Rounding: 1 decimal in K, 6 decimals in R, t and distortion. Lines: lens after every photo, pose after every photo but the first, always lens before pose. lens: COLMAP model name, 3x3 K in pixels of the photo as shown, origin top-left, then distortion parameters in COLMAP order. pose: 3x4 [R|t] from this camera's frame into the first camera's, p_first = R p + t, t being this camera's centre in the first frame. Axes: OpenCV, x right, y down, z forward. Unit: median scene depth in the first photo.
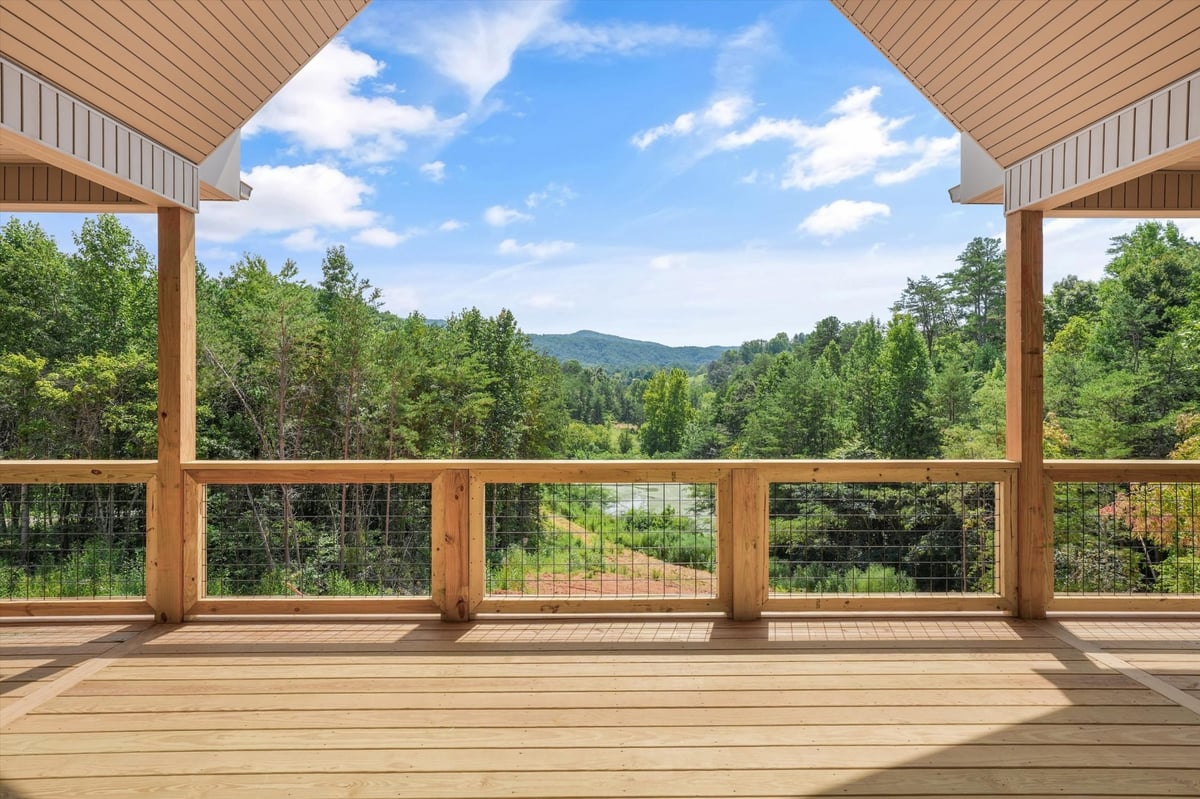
lens RADIAL K [[575.5, 0, 599.9], [0, 575.5, 391.5], [0, 0, 1]] dist [0.002980, 0.000398]
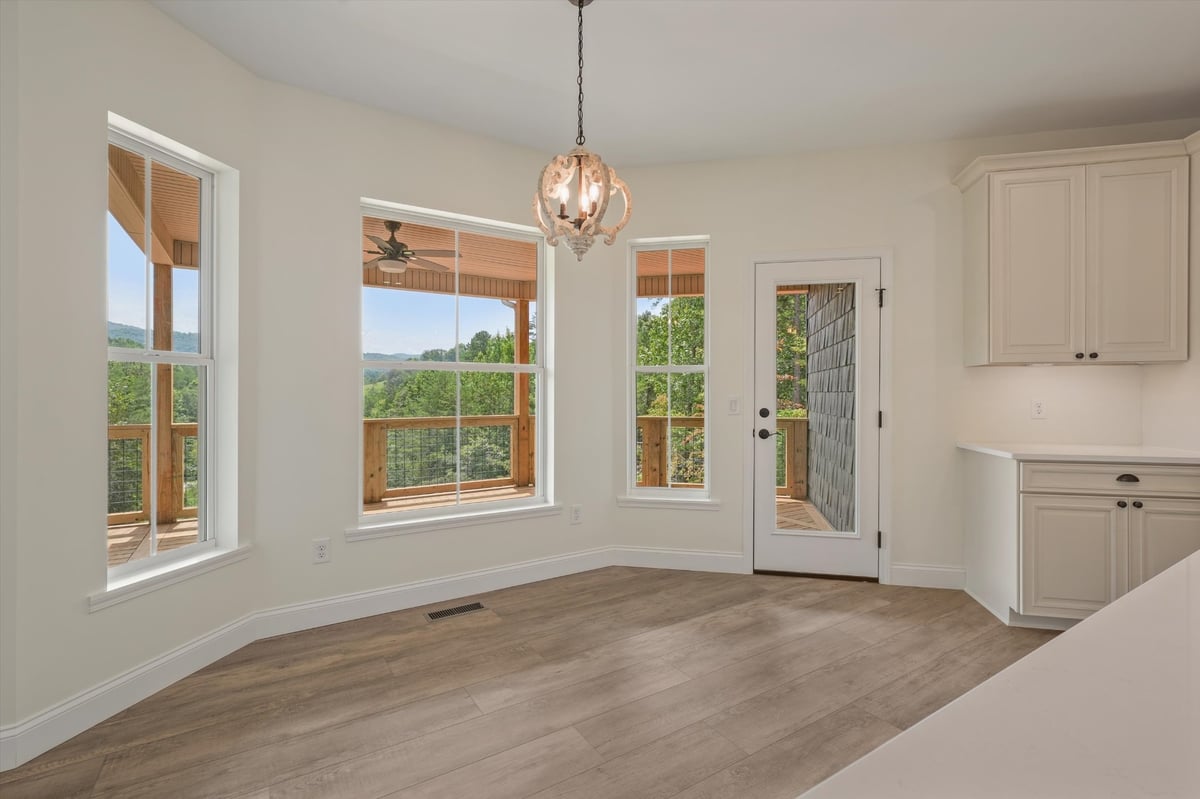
lens RADIAL K [[545.7, 0, 600.5], [0, 545.7, 393.6], [0, 0, 1]] dist [-0.001550, 0.000249]
pose [[0.851732, -0.002139, 0.523973, 0.129862], [0.006740, 0.999954, -0.006875, 0.007390], [-0.523934, 0.009387, 0.851707, -0.116317]]
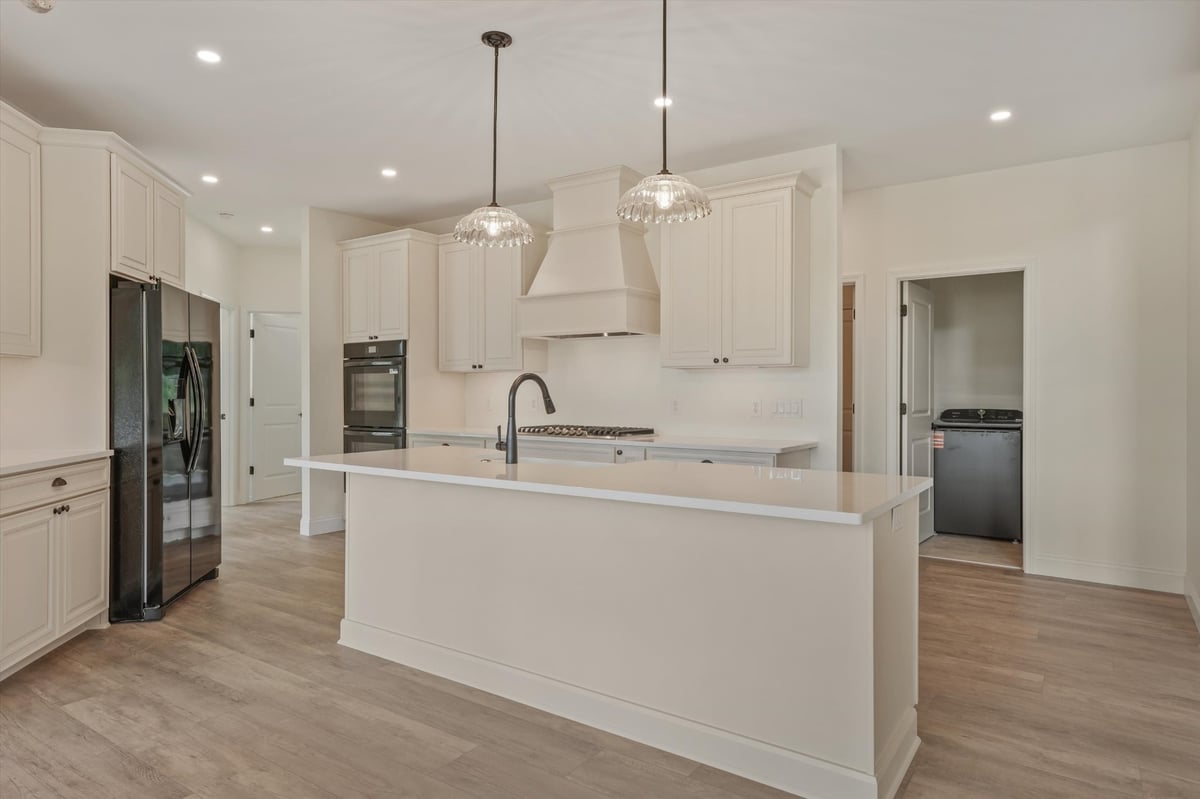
lens RADIAL K [[715.5, 0, 593.9], [0, 715.5, 393.5], [0, 0, 1]] dist [0.011525, 0.001078]
pose [[-0.809282, -0.004986, 0.587399, 0.119397], [0.000726, 0.999955, 0.009487, 0.006728], [-0.587420, 0.008104, -0.809242, -0.041964]]
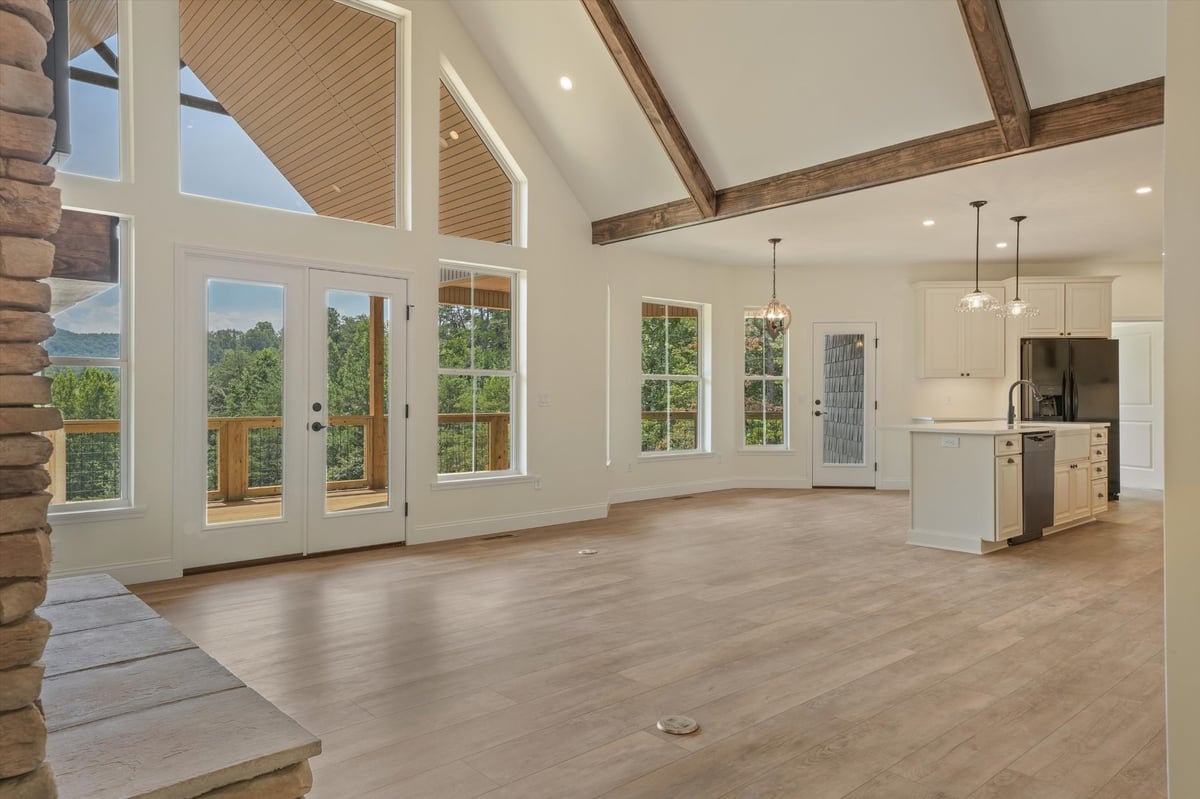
lens RADIAL K [[779.9, 0, 597.7], [0, 779.9, 395.3], [0, 0, 1]] dist [0.026537, -0.000615]
pose [[0.759925, -0.000035, 0.650011, -0.067335], [0.007255, 0.999938, -0.008429, 0.010384], [-0.649970, 0.011121, 0.759878, -0.225863]]
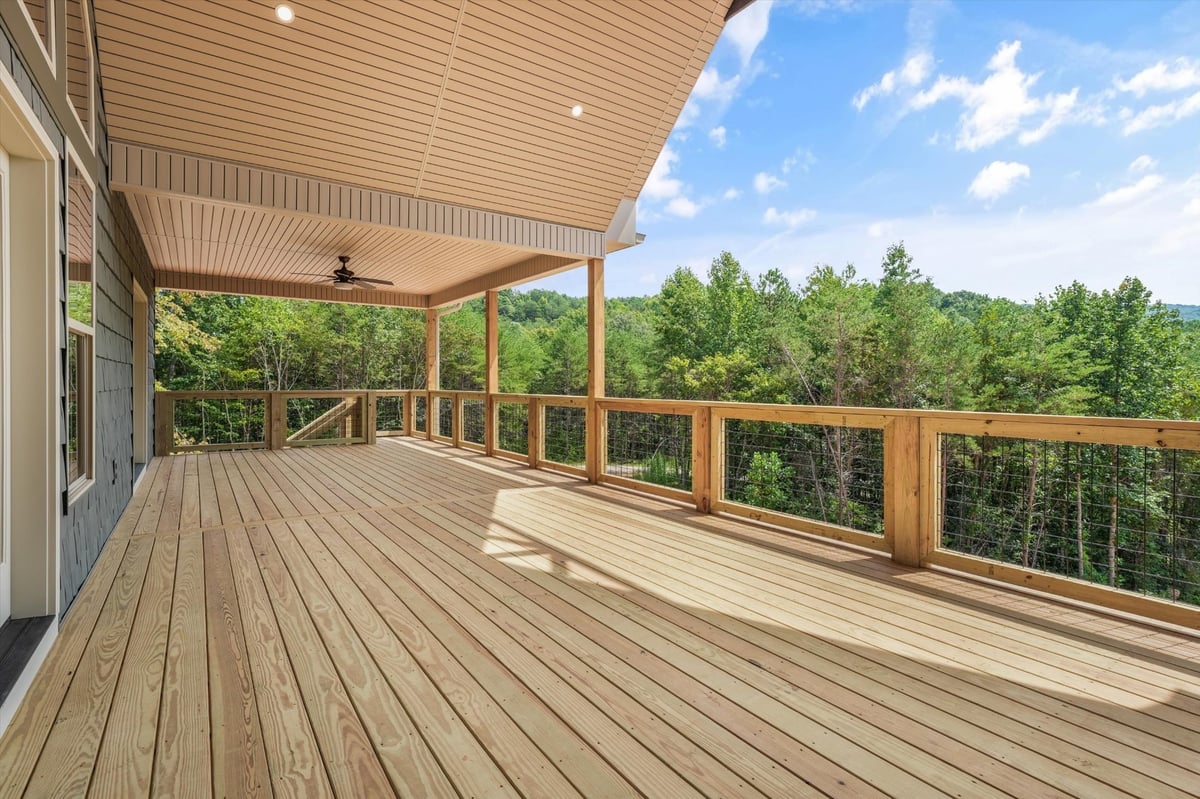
lens RADIAL K [[570.9, 0, 600.0], [0, 570.9, 399.5], [0, 0, 1]] dist [-0.008869, -0.000333]
pose [[0.562085, 0.025173, -0.826697, 0.100670], [-0.009676, 0.999668, 0.023861, 0.011077], [0.827023, -0.005413, 0.562142, -0.002014]]
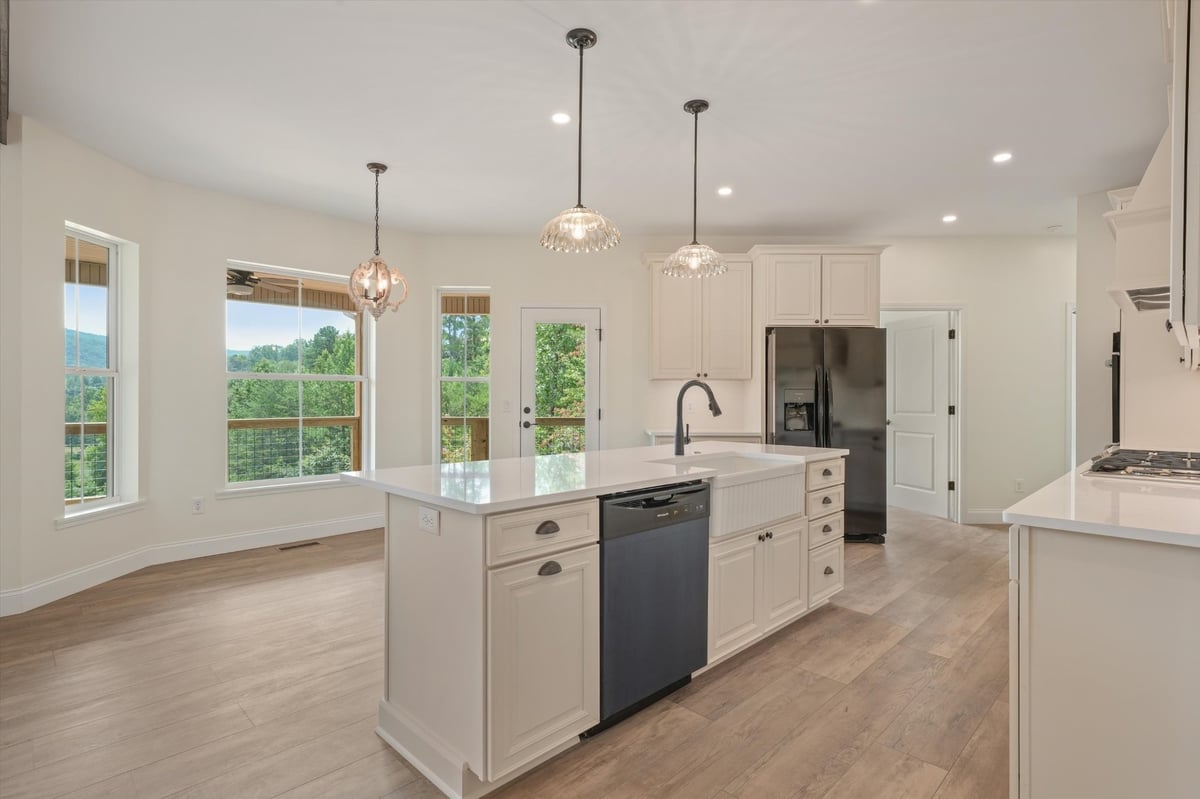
lens RADIAL K [[589.9, 0, 597.7], [0, 589.9, 401.6], [0, 0, 1]] dist [0.005991, 0.000240]
pose [[0.721223, -0.004906, 0.692686, 0.106579], [0.005934, 0.999982, 0.000903, 0.008249], [-0.692678, 0.003460, 0.721239, -0.190235]]
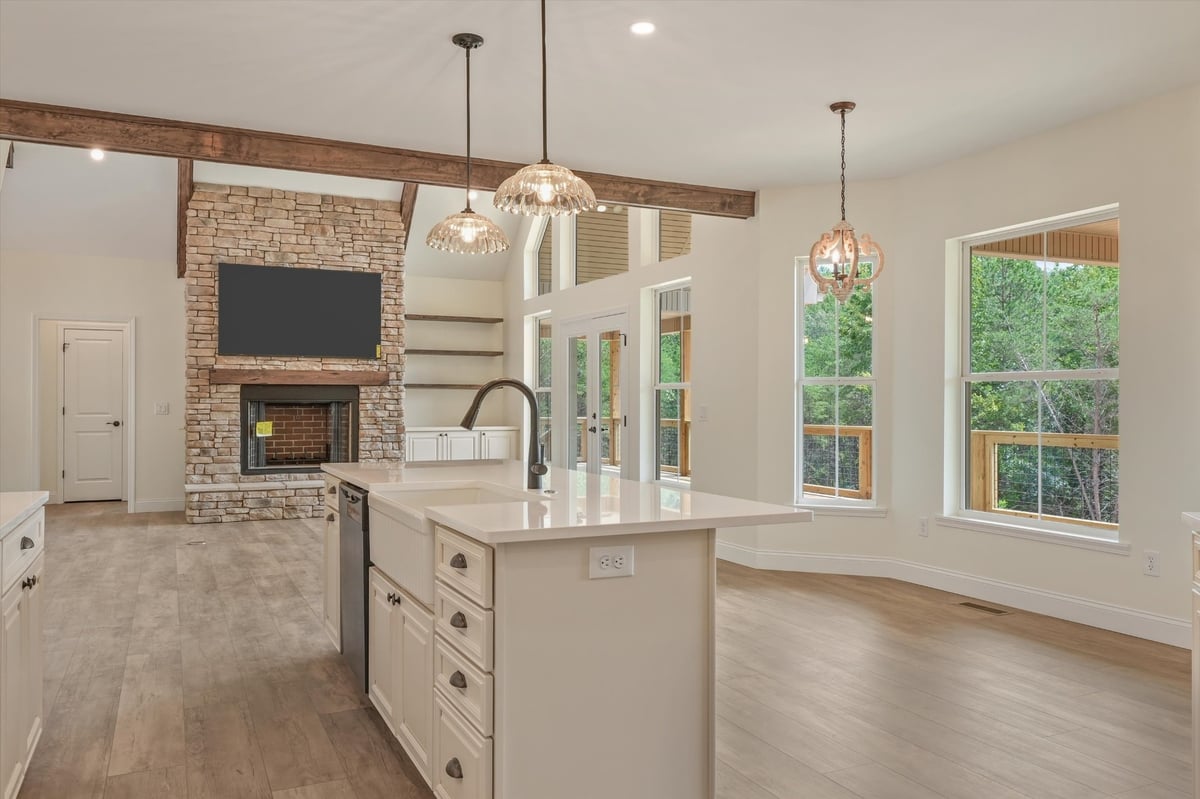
lens RADIAL K [[892.3, 0, 600.0], [0, 892.3, 399.5], [0, 0, 1]] dist [0.002098, 0.004531]
pose [[0.417326, -0.003425, -0.908750, 0.297742], [-0.010602, 0.999906, -0.008637, 0.008055], [0.908695, 0.013239, 0.417251, -0.161190]]
